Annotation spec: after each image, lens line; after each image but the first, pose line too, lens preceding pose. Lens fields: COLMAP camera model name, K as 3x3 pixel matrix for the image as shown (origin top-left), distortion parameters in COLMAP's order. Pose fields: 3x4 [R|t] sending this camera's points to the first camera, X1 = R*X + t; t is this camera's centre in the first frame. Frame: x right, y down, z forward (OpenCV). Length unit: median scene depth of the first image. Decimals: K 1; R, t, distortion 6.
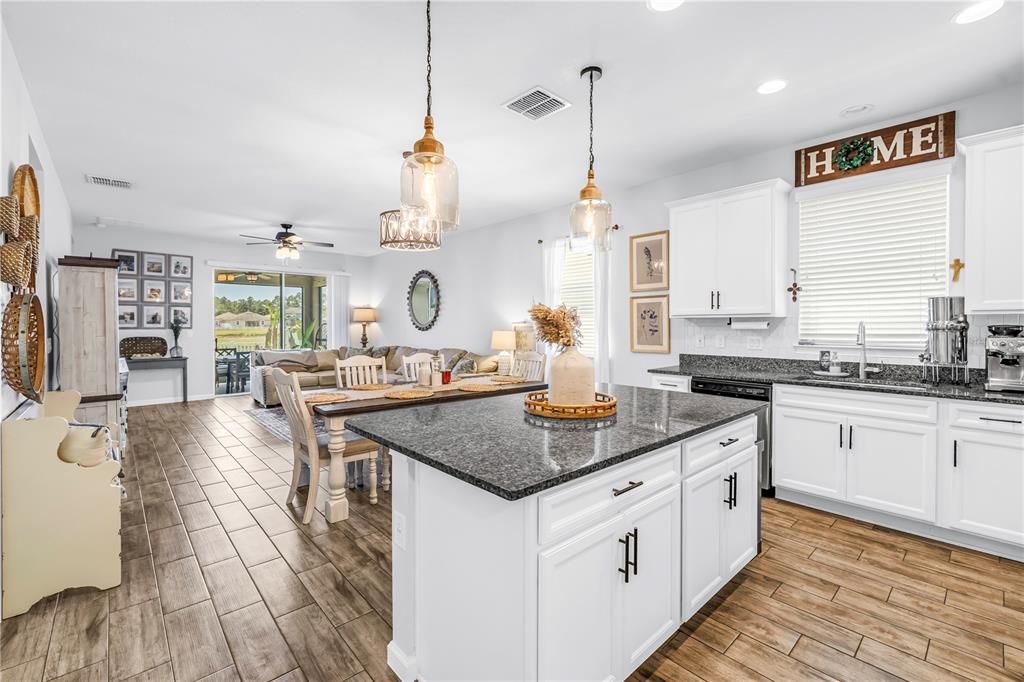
lens RADIAL K [[444.1, 0, 506.6], [0, 444.1, 320.6], [0, 0, 1]] dist [-0.000975, 0.000048]
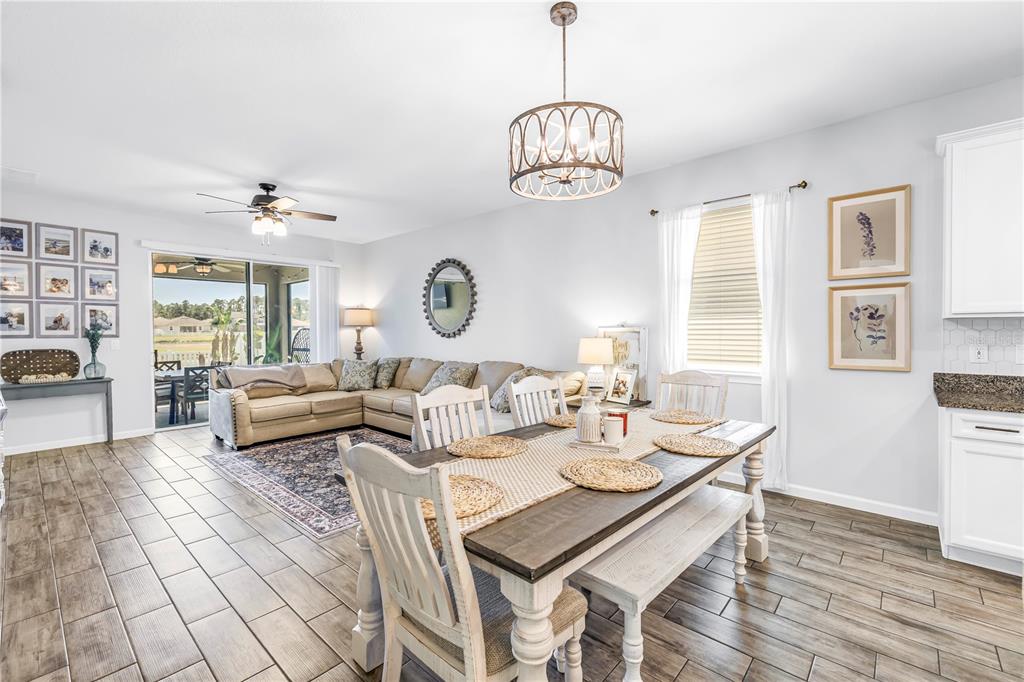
lens RADIAL K [[439.9, 0, 511.1], [0, 439.9, 329.8], [0, 0, 1]] dist [-0.000836, -0.000206]
pose [[0.993538, -0.003938, 0.113433, -0.177837], [0.002725, 0.999937, 0.010848, 0.001481], [-0.113469, -0.010469, 0.993486, 0.248701]]
